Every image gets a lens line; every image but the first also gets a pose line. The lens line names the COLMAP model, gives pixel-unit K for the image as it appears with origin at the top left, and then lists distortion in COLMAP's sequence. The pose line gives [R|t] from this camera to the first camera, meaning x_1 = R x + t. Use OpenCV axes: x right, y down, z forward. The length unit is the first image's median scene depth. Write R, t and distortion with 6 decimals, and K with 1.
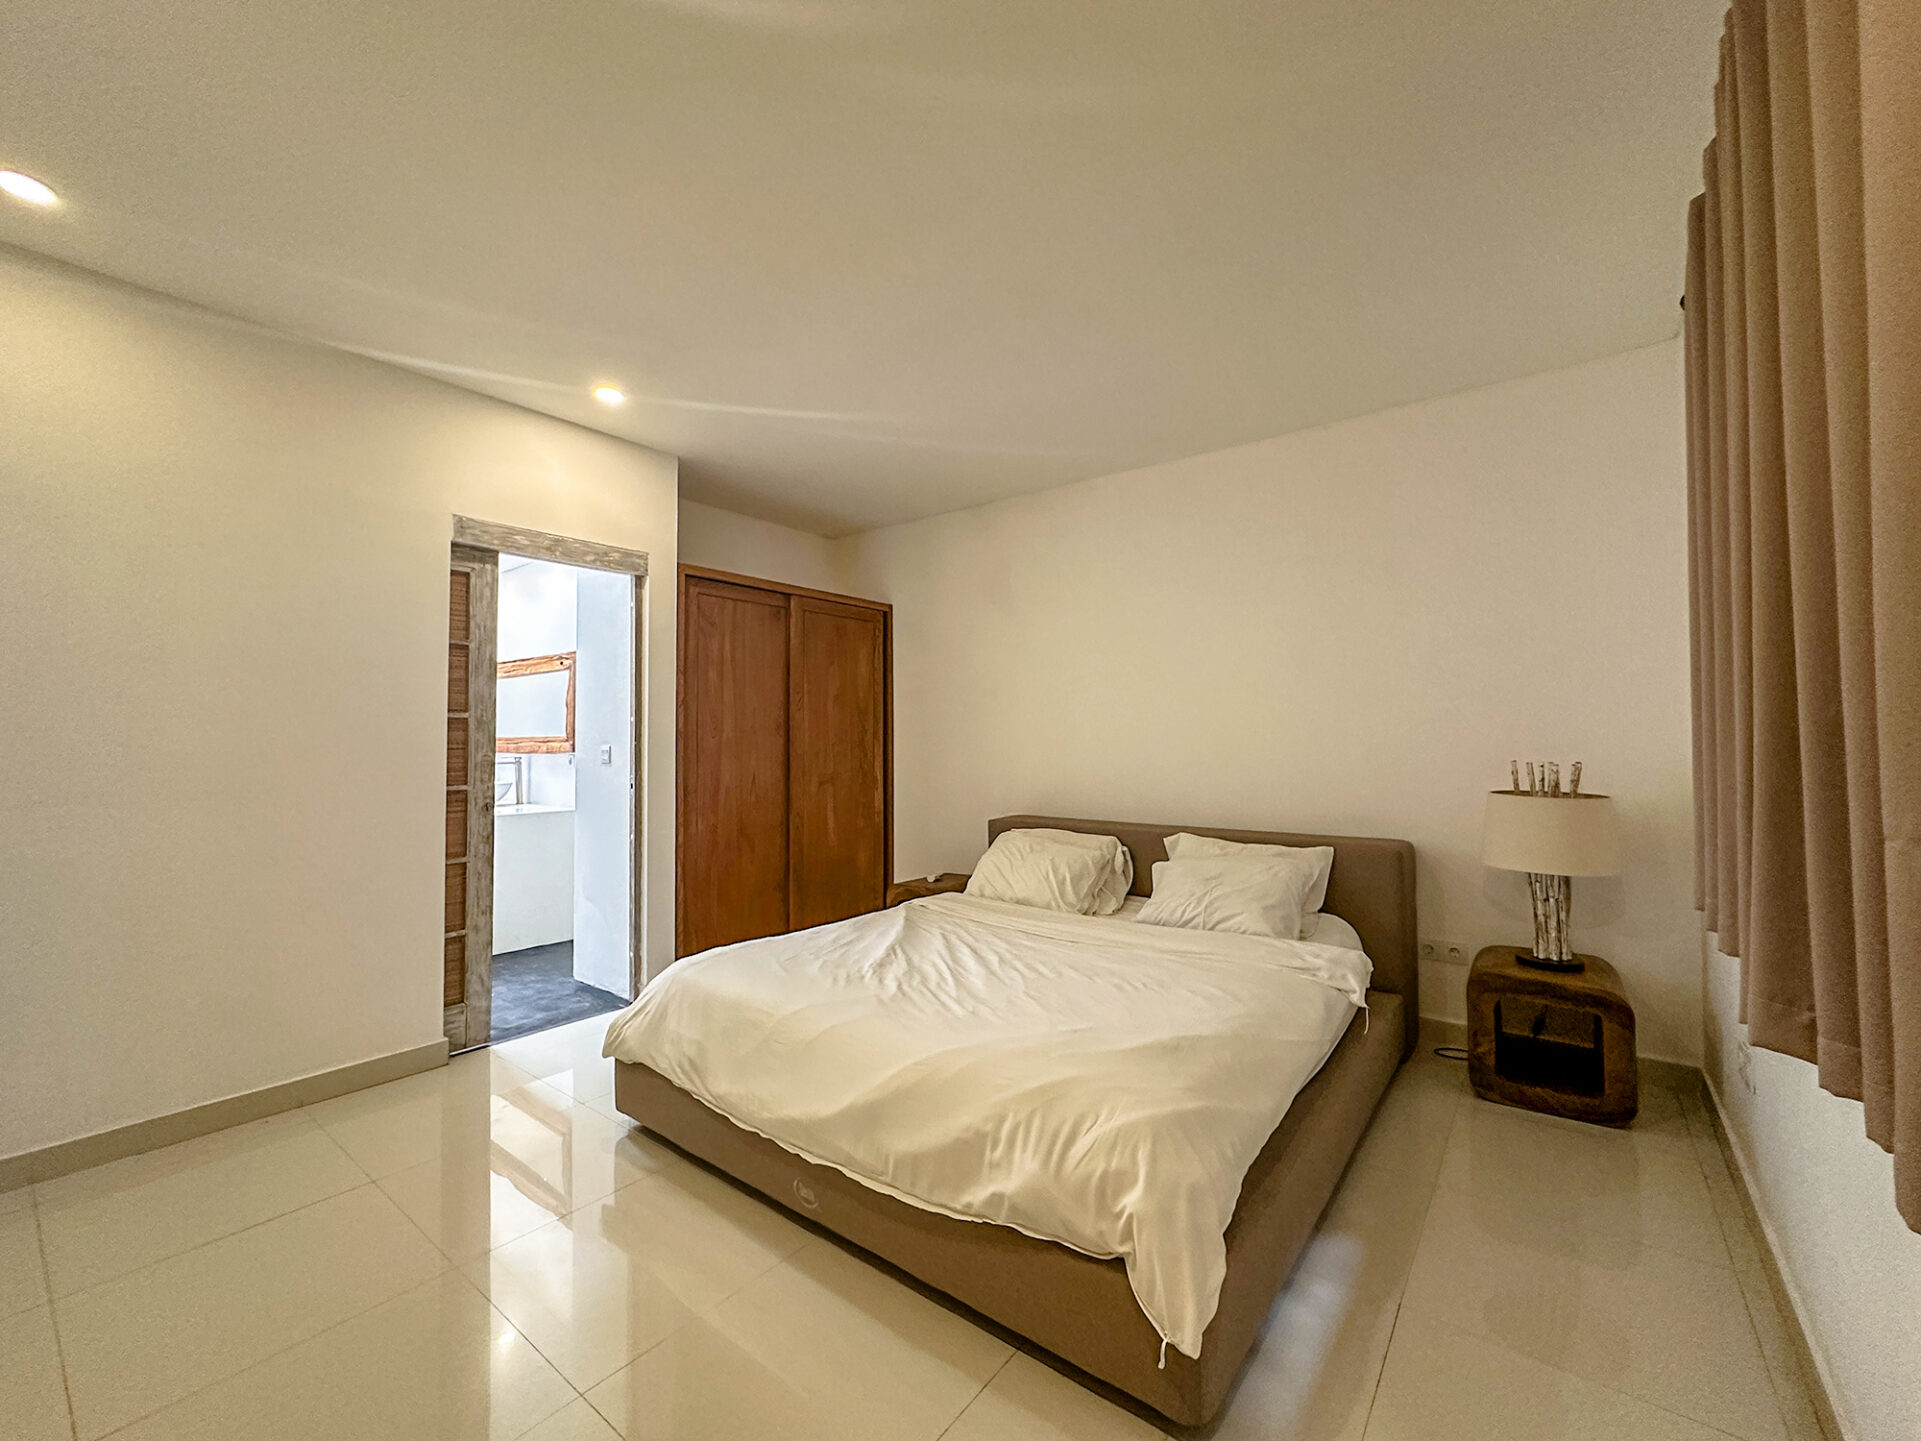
lens RADIAL K [[779.8, 0, 960.5], [0, 779.8, 720.5], [0, 0, 1]] dist [-0.006764, 0.000149]
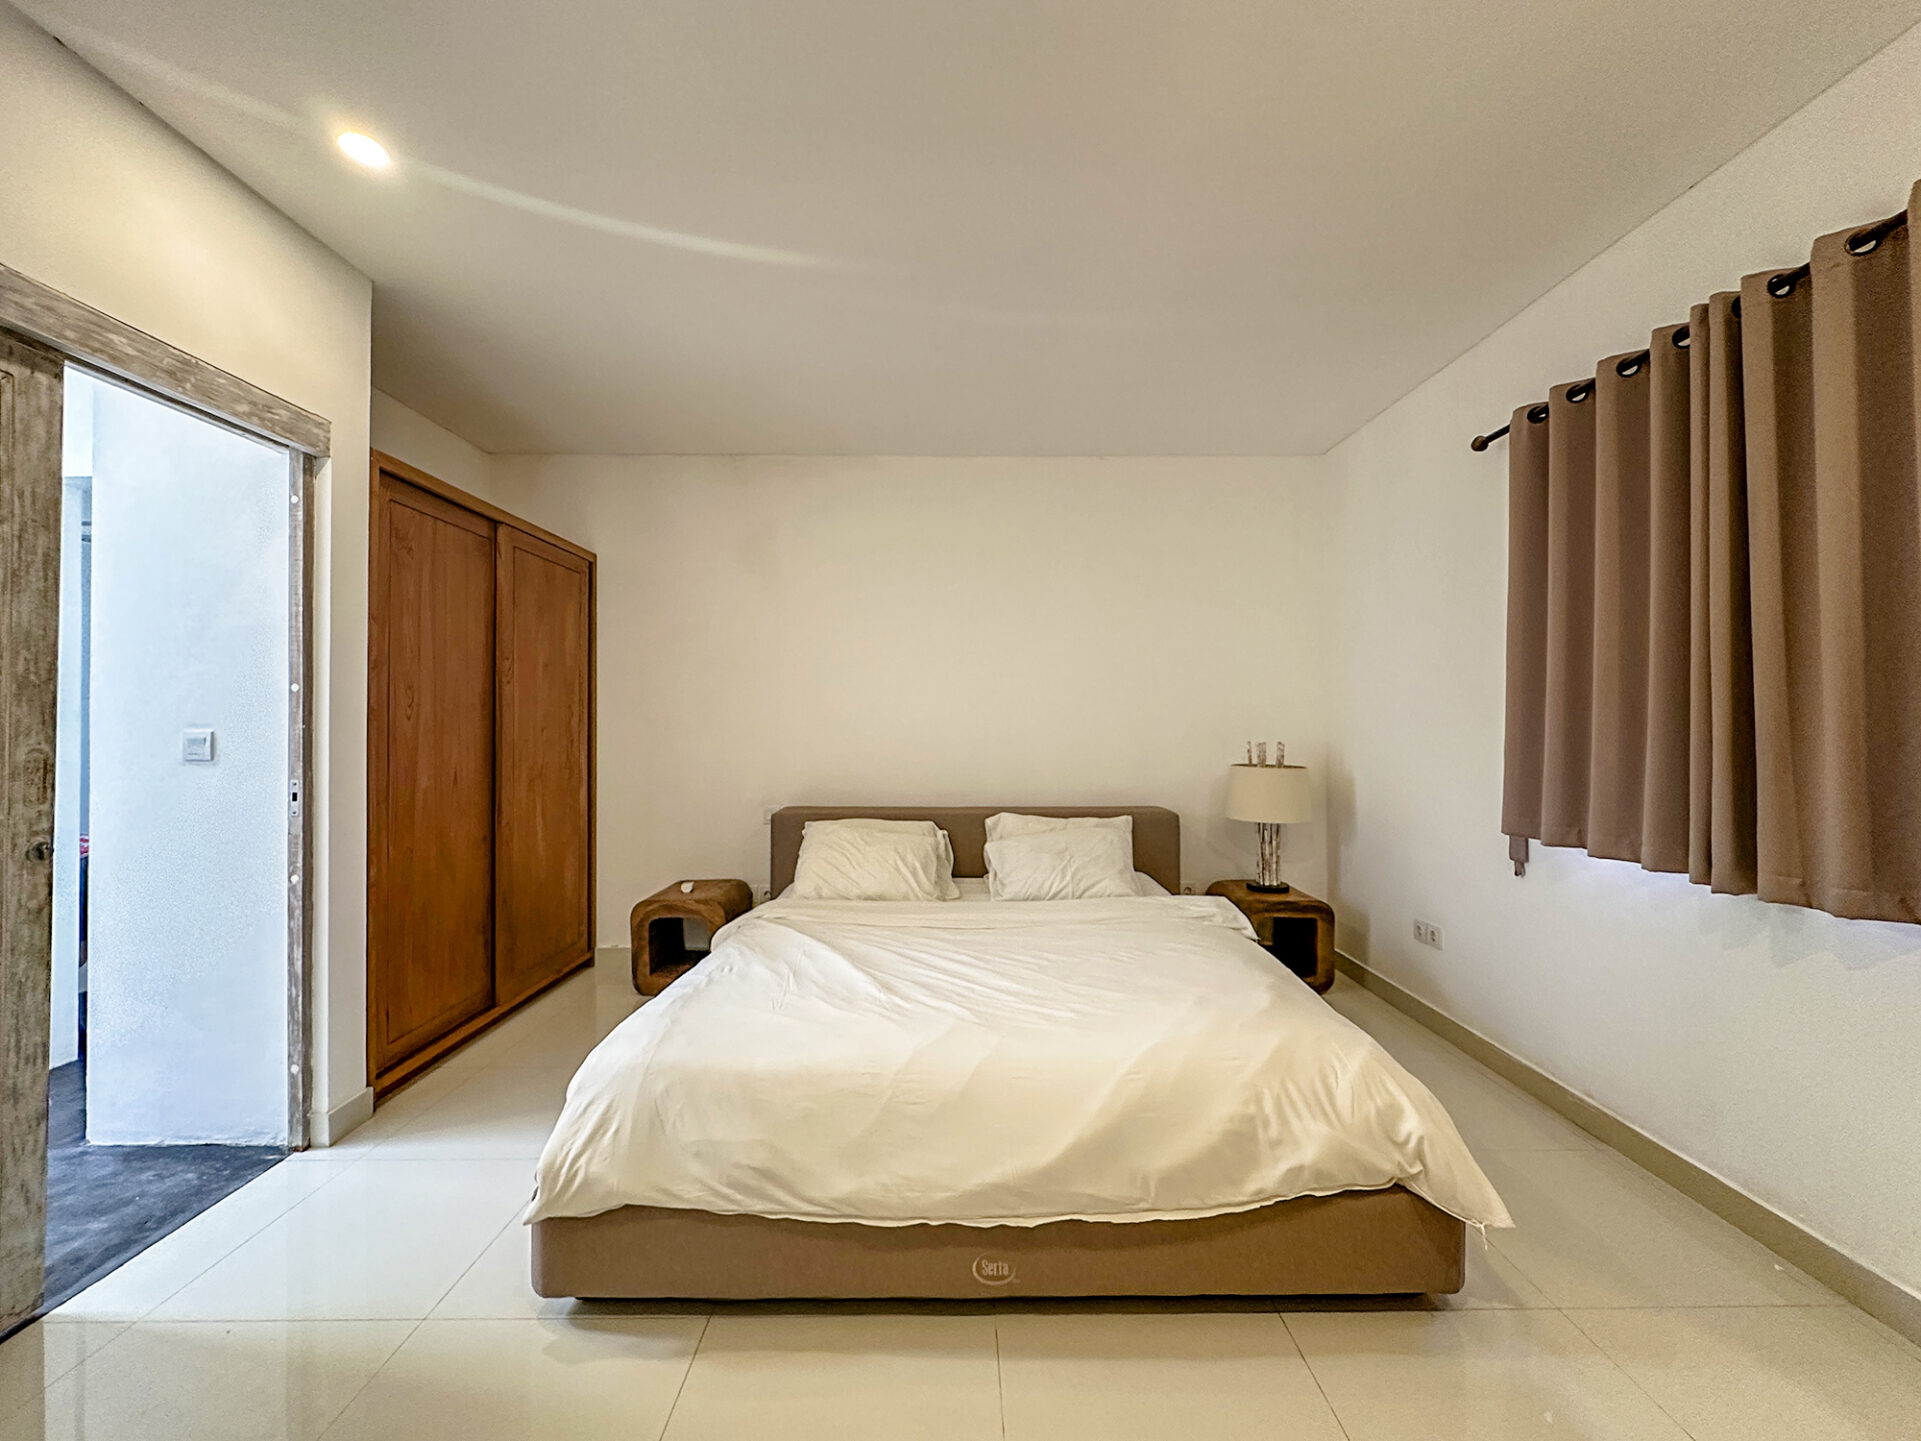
lens RADIAL K [[768.2, 0, 960.5], [0, 768.2, 720.5], [0, 0, 1]] dist [-0.003982, 0.000464]
pose [[0.785649, 0.007883, 0.618623, -0.445789], [-0.020301, 0.999709, 0.013044, 0.006499], [-0.618340, -0.022807, 0.785580, 0.235356]]
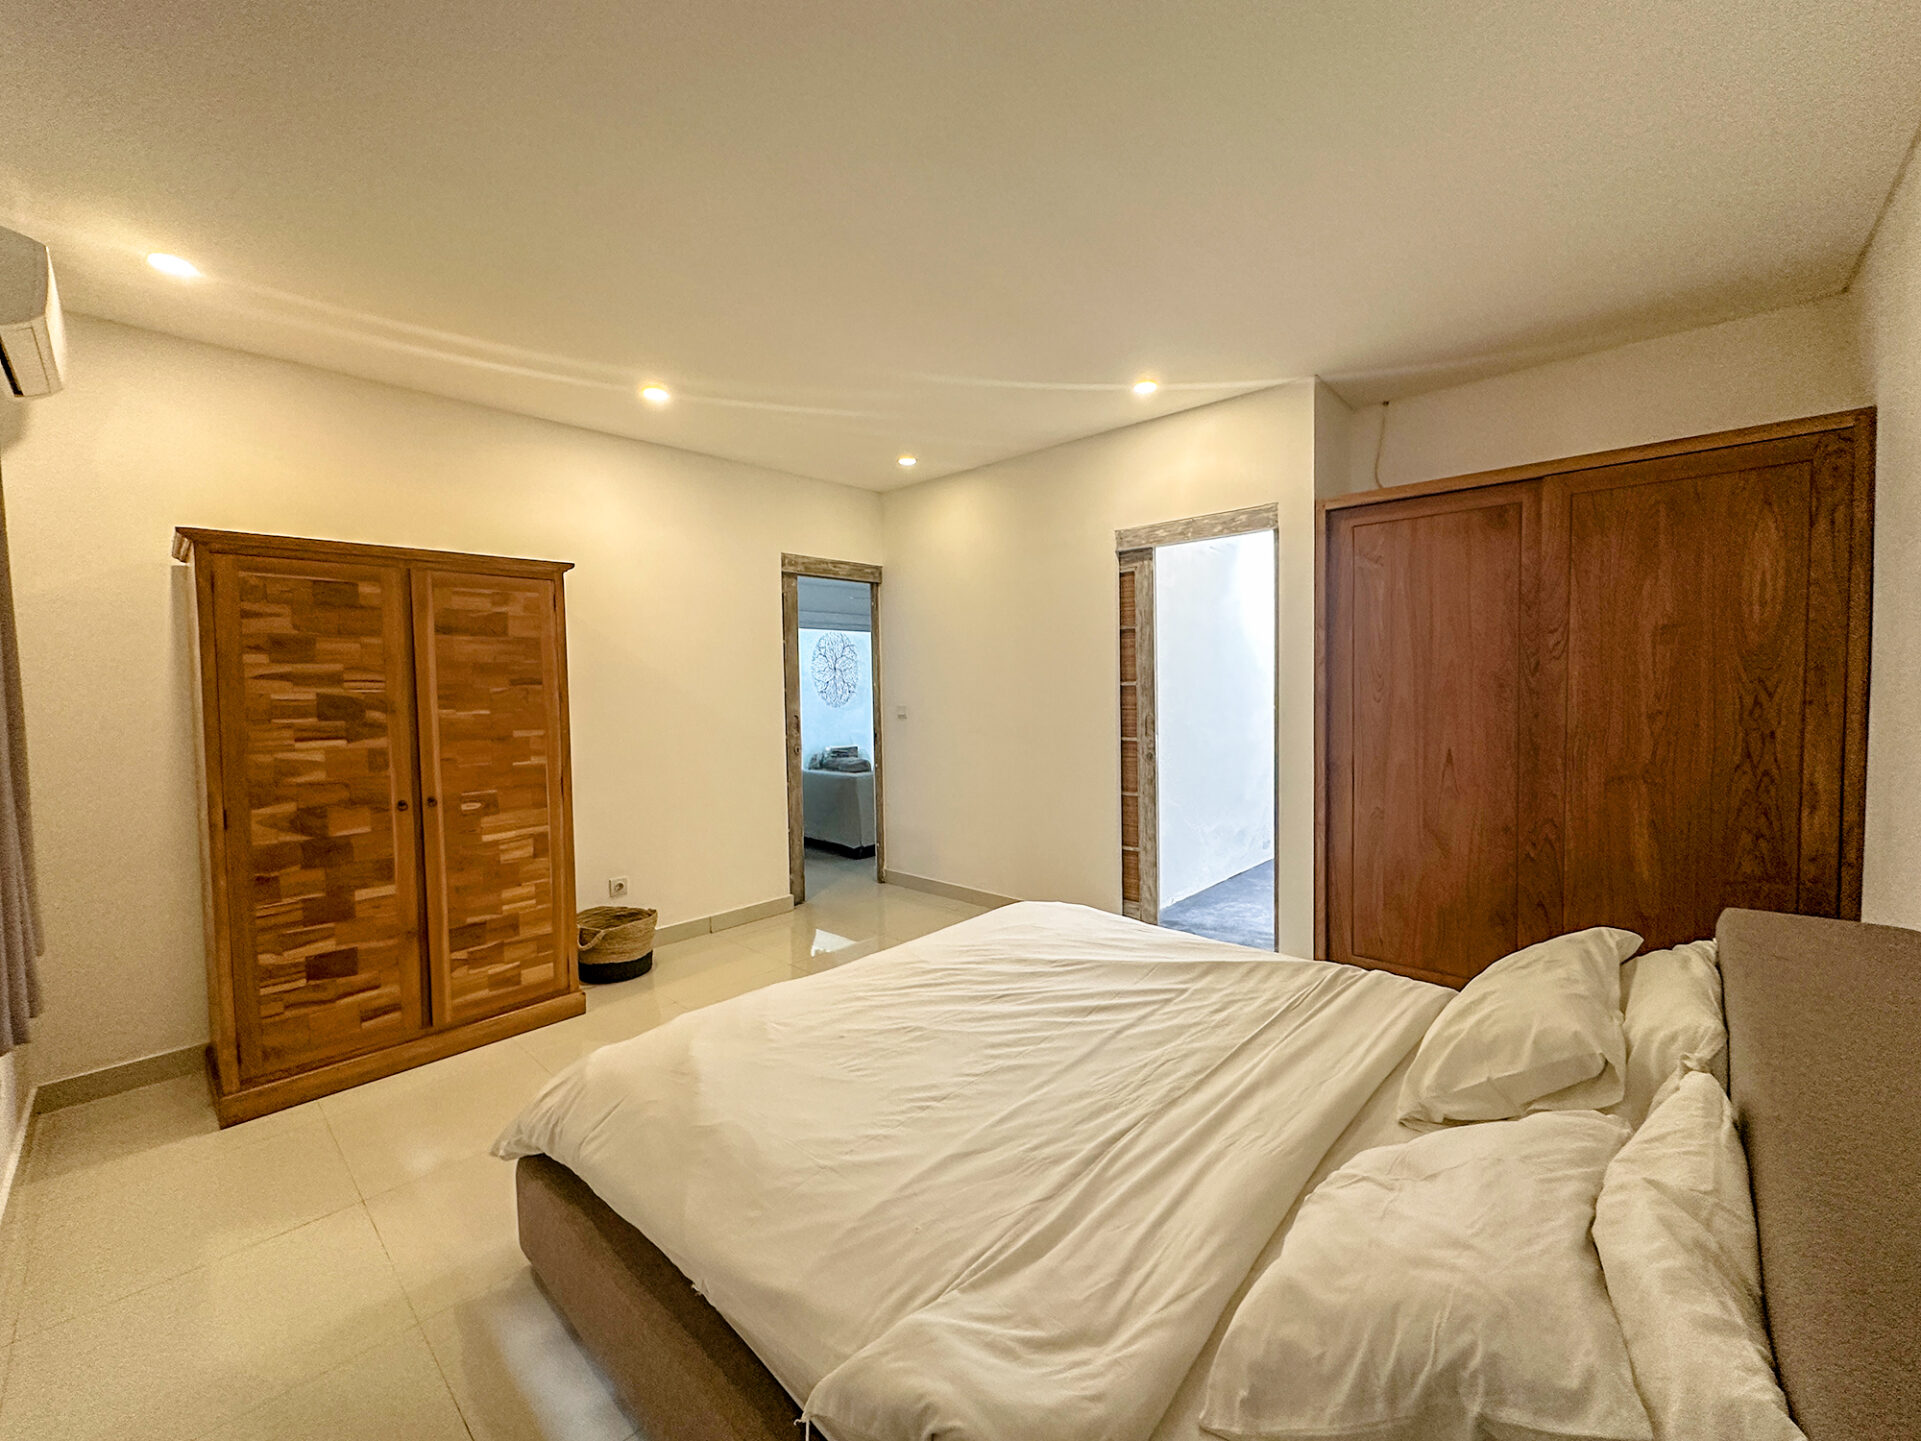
lens RADIAL K [[768.2, 0, 960.5], [0, 768.2, 720.5], [0, 0, 1]] dist [-0.003982, 0.000464]
pose [[-0.088640, 0.055713, -0.994504, 0.648987], [0.044230, 0.997670, 0.051948, -0.023726], [0.995081, -0.039382, -0.090897, 0.812302]]
